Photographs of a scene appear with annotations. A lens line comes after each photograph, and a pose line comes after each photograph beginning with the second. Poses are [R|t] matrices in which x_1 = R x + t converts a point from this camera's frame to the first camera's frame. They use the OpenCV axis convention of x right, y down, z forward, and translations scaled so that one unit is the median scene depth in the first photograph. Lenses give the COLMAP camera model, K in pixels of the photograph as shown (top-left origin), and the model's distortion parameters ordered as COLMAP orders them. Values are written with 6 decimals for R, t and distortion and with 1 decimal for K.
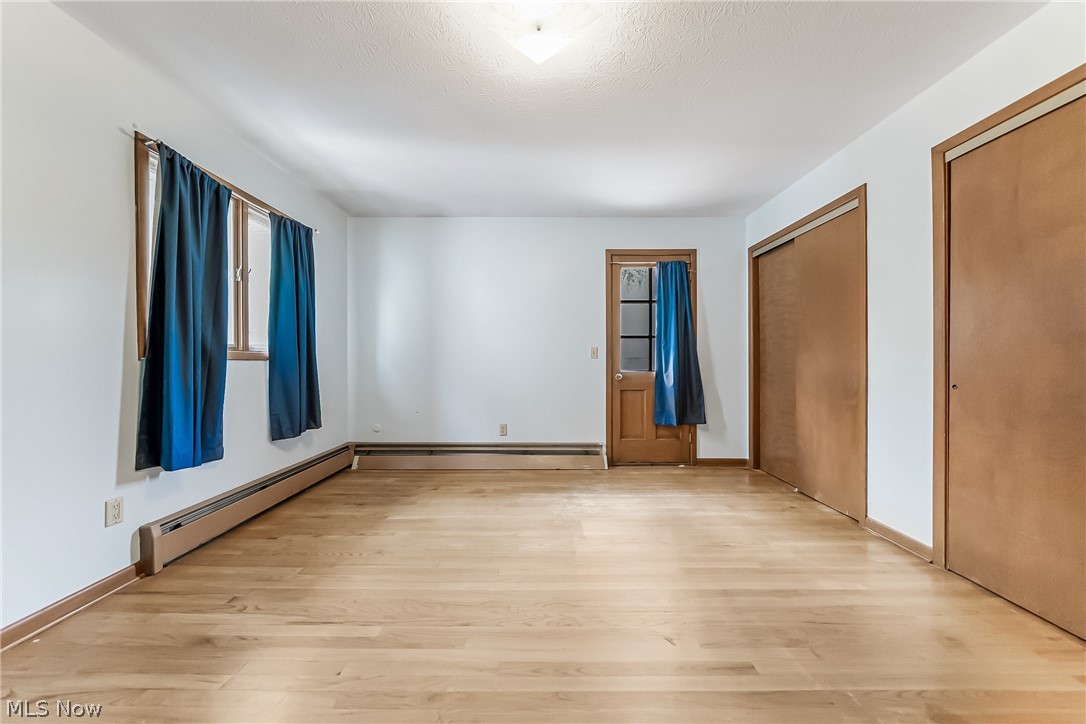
lens RADIAL K [[369.5, 0, 540.0], [0, 369.5, 360.9], [0, 0, 1]] dist [-0.000206, -0.000051]
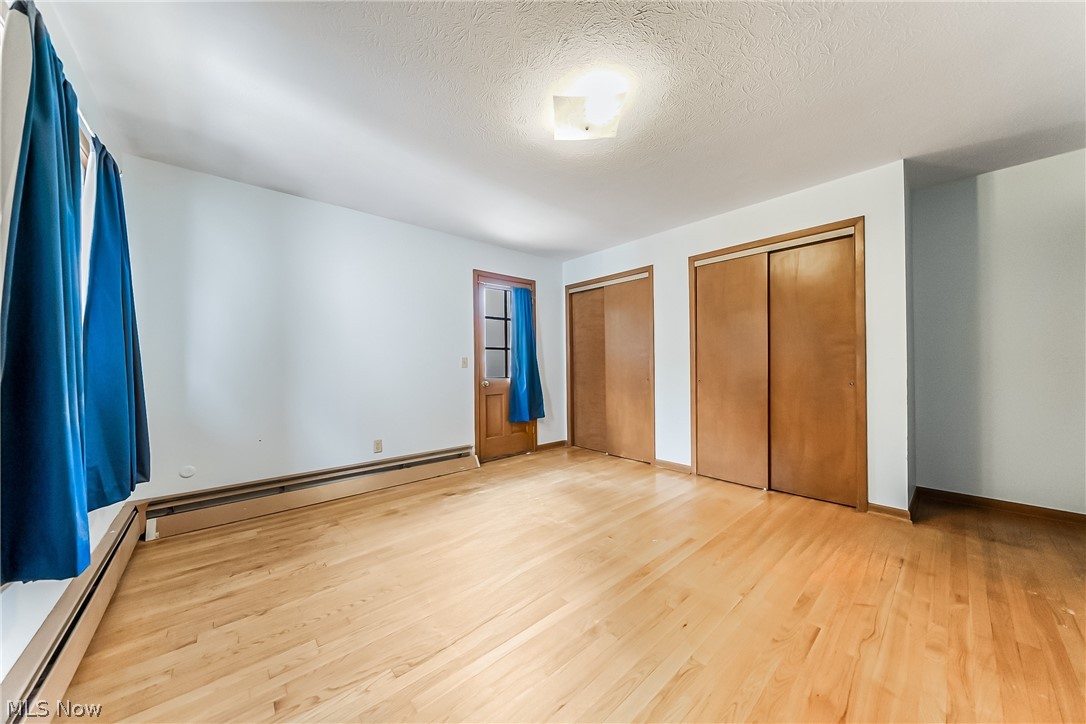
lens RADIAL K [[369.5, 0, 540.0], [0, 369.5, 360.9], [0, 0, 1]] dist [-0.000206, -0.000051]
pose [[0.749890, -0.000319, 0.661562, -0.444071], [0.009455, 0.999903, -0.010235, -0.014180], [-0.661495, 0.013930, 0.749820, 0.042270]]
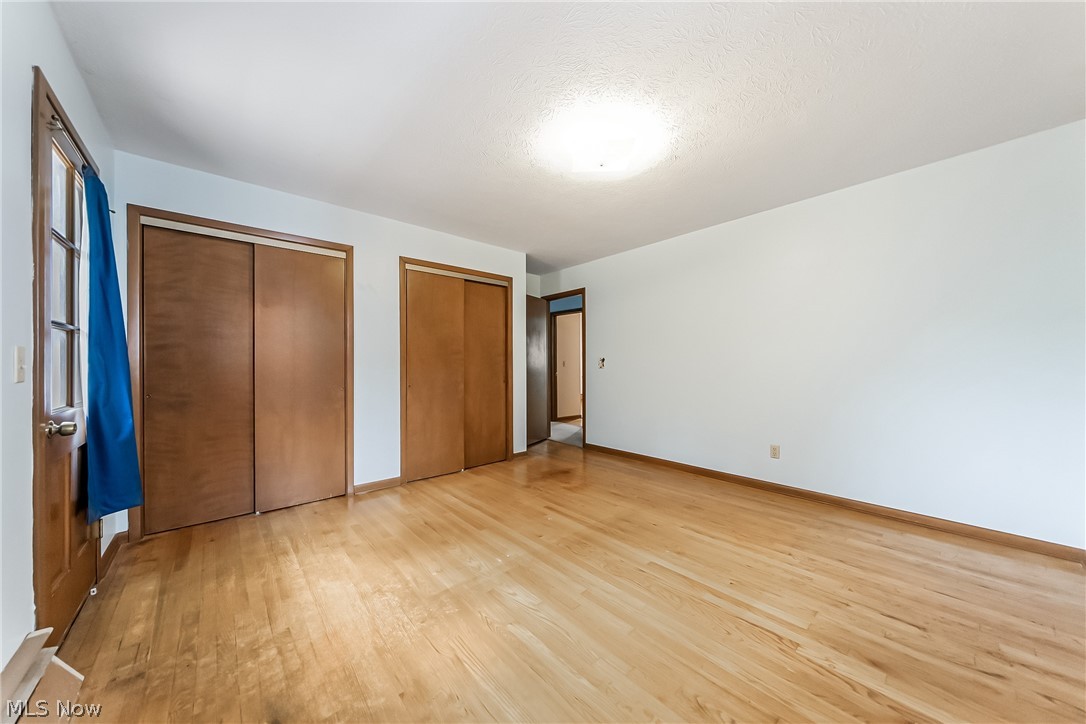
lens RADIAL K [[371.9, 0, 538.5], [0, 371.9, 366.3], [0, 0, 1]] dist [-0.000343, -0.000099]
pose [[-0.662655, -0.001276, 0.748923, -0.427419], [0.002779, 0.999987, 0.004163, -0.023512], [-0.748919, 0.004840, -0.662644, 0.957498]]
